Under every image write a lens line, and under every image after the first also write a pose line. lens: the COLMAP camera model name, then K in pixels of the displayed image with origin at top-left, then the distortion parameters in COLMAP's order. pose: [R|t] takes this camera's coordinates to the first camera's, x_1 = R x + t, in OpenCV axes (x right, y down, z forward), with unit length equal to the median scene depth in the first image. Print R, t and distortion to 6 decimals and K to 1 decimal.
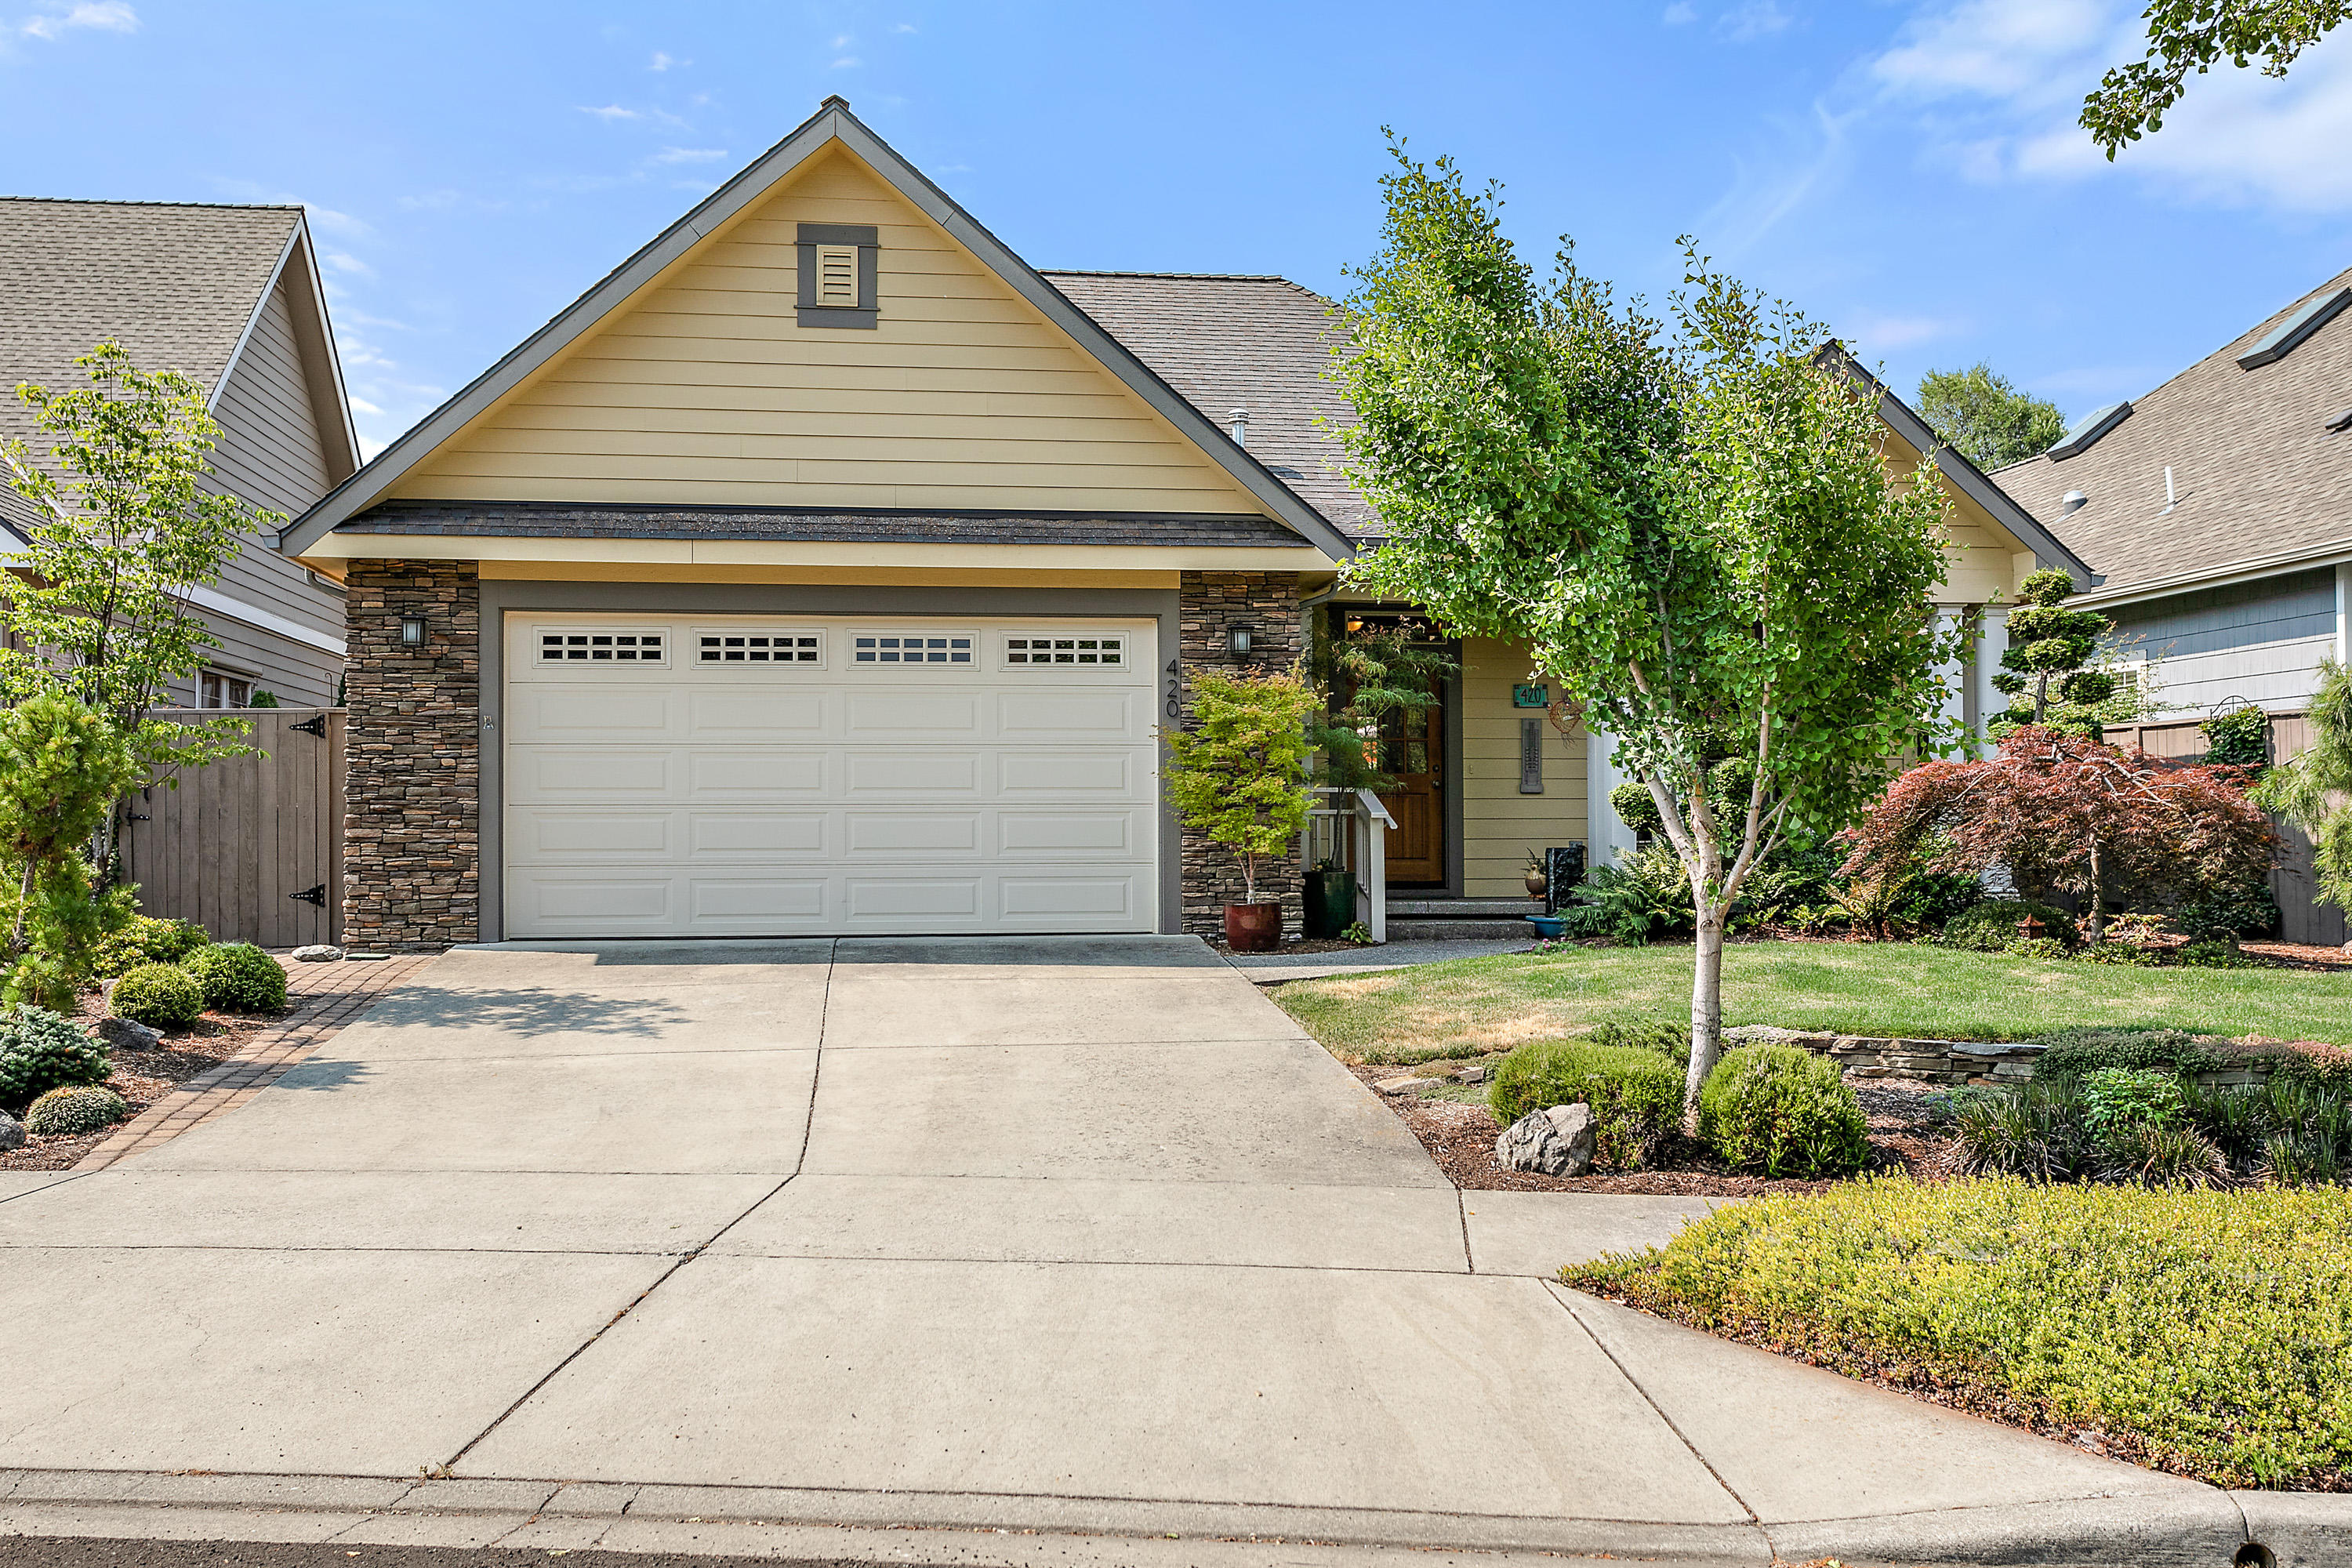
lens RADIAL K [[2276.1, 0, 1173.5], [0, 2276.1, 788.2], [0, 0, 1]] dist [0.004045, 0.000000]
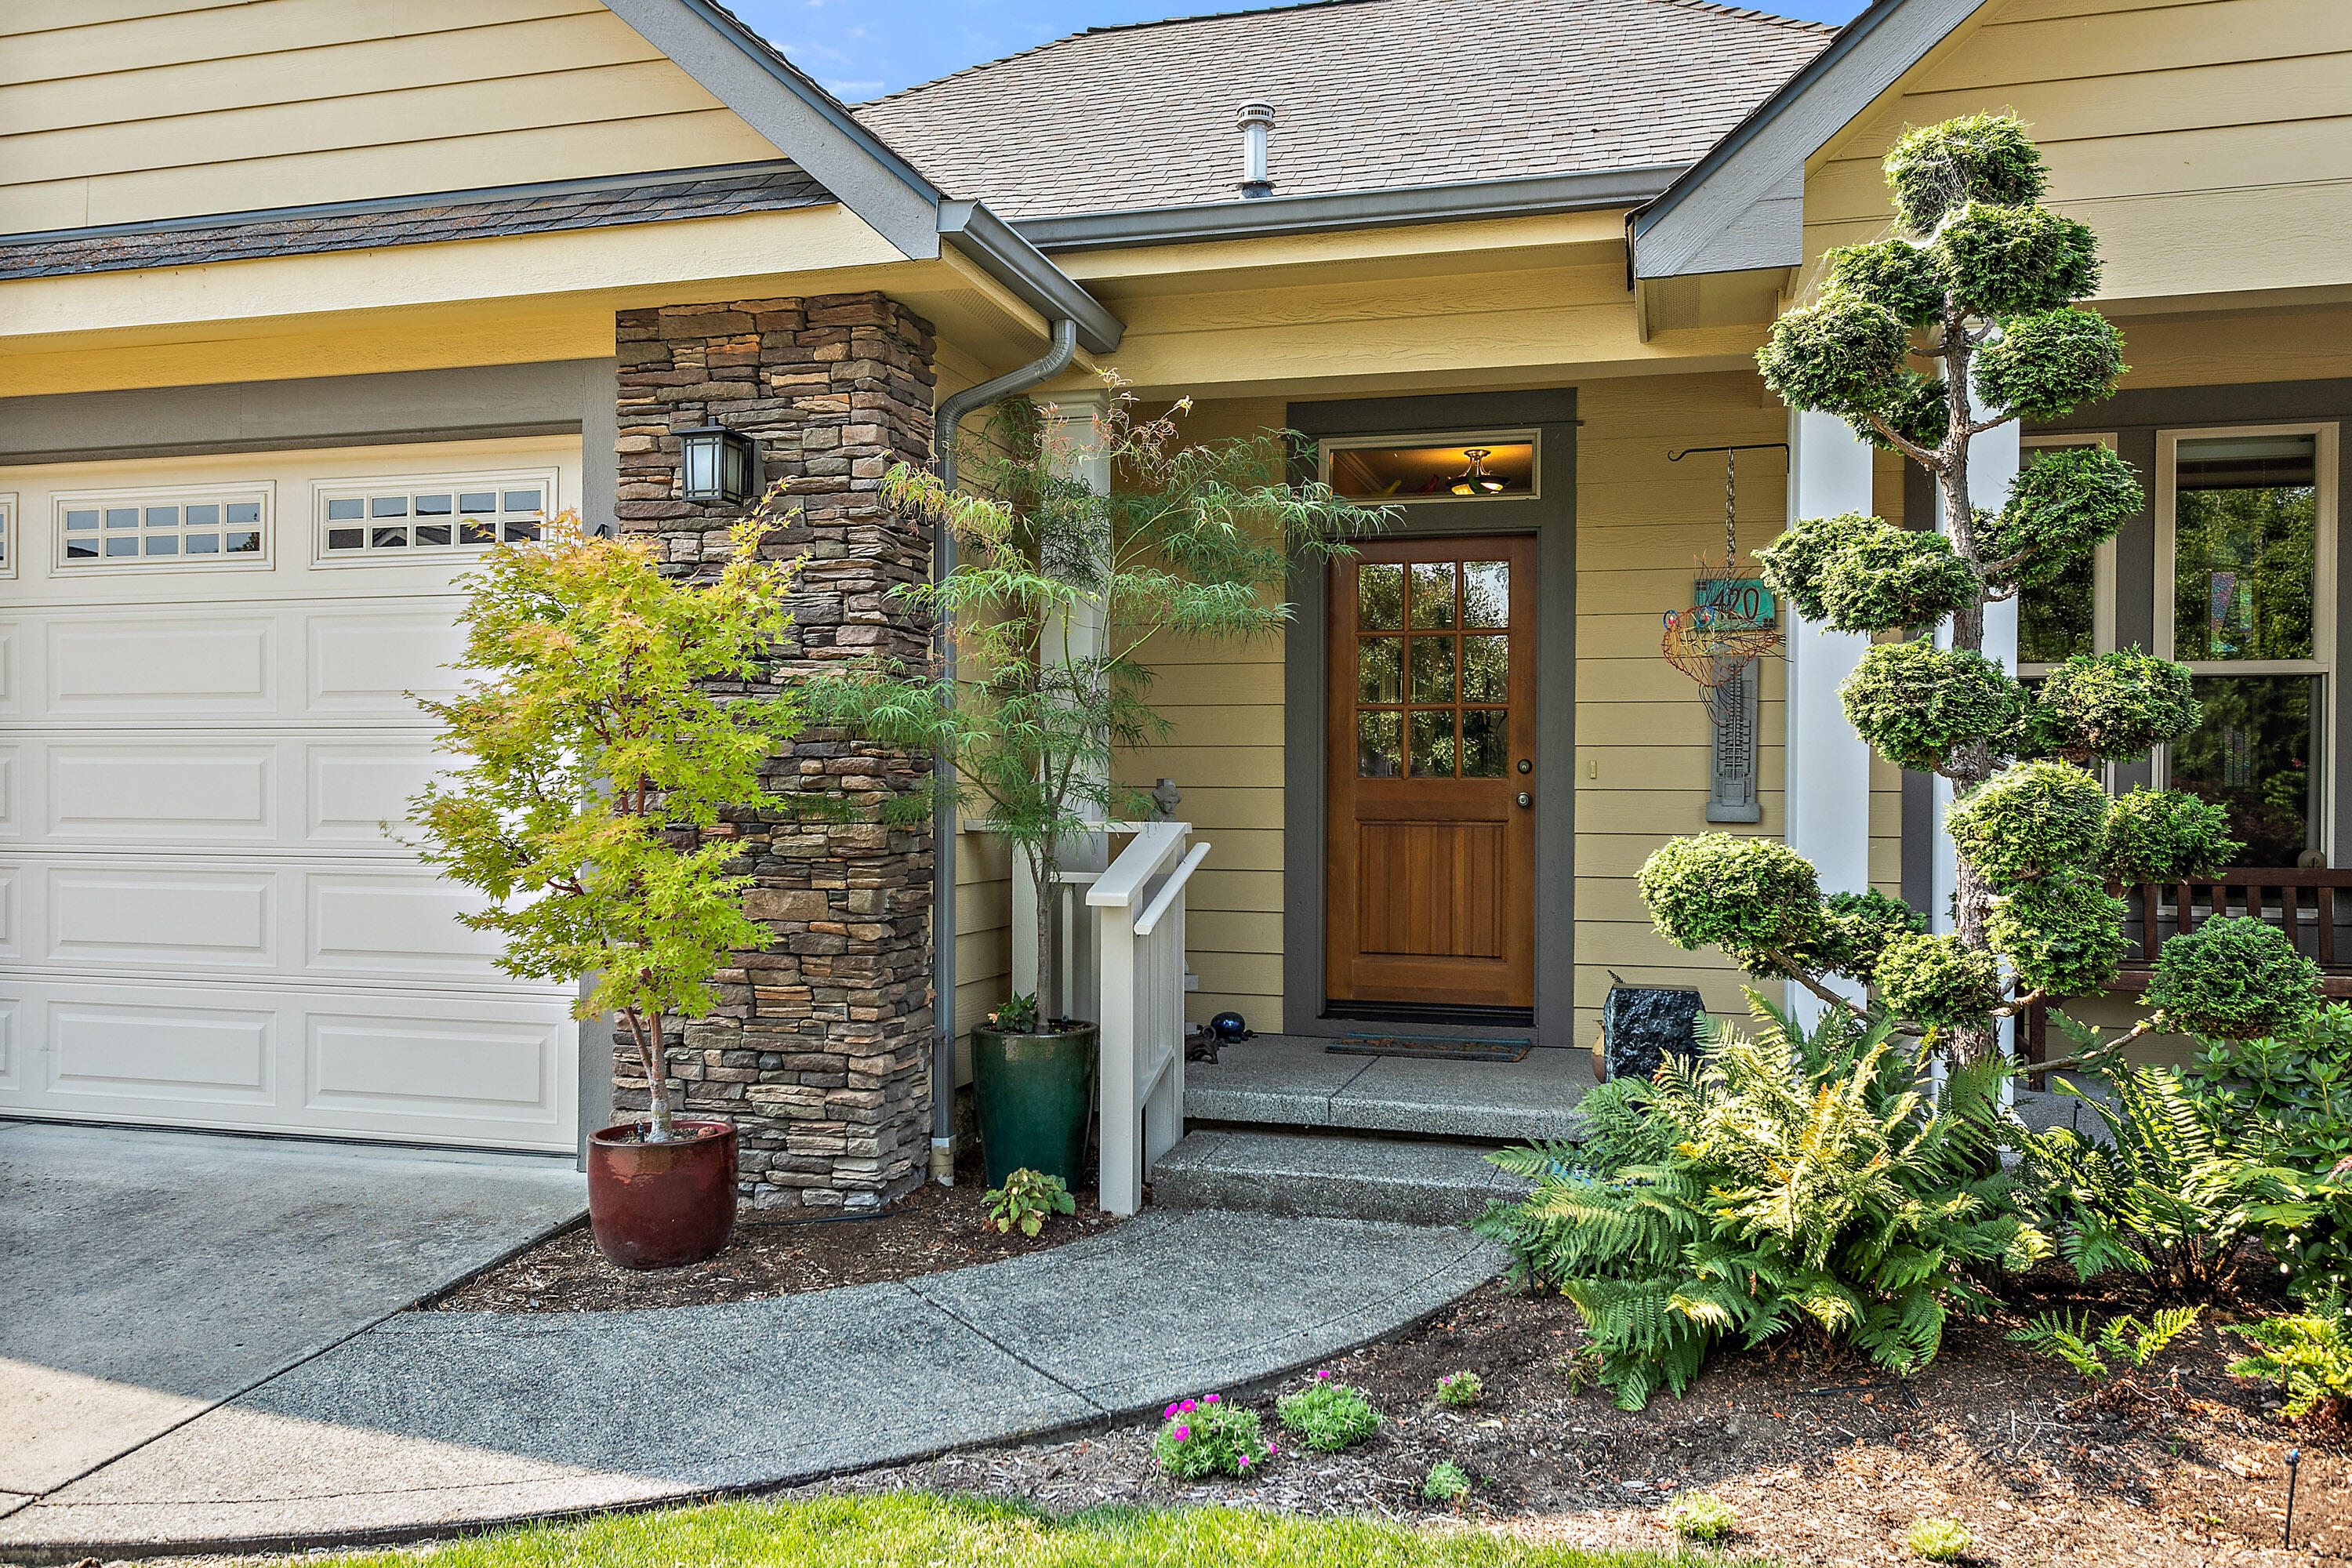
lens RADIAL K [[1891.8, 0, 1176.9], [0, 1891.8, 784.1], [0, 0, 1]] dist [-0.001268, -0.000860]
pose [[0.926018, 0.003510, -0.377464, 0.230253], [0.003115, 0.999852, 0.016940, -0.014107], [0.377467, -0.016862, 0.925869, 0.713231]]
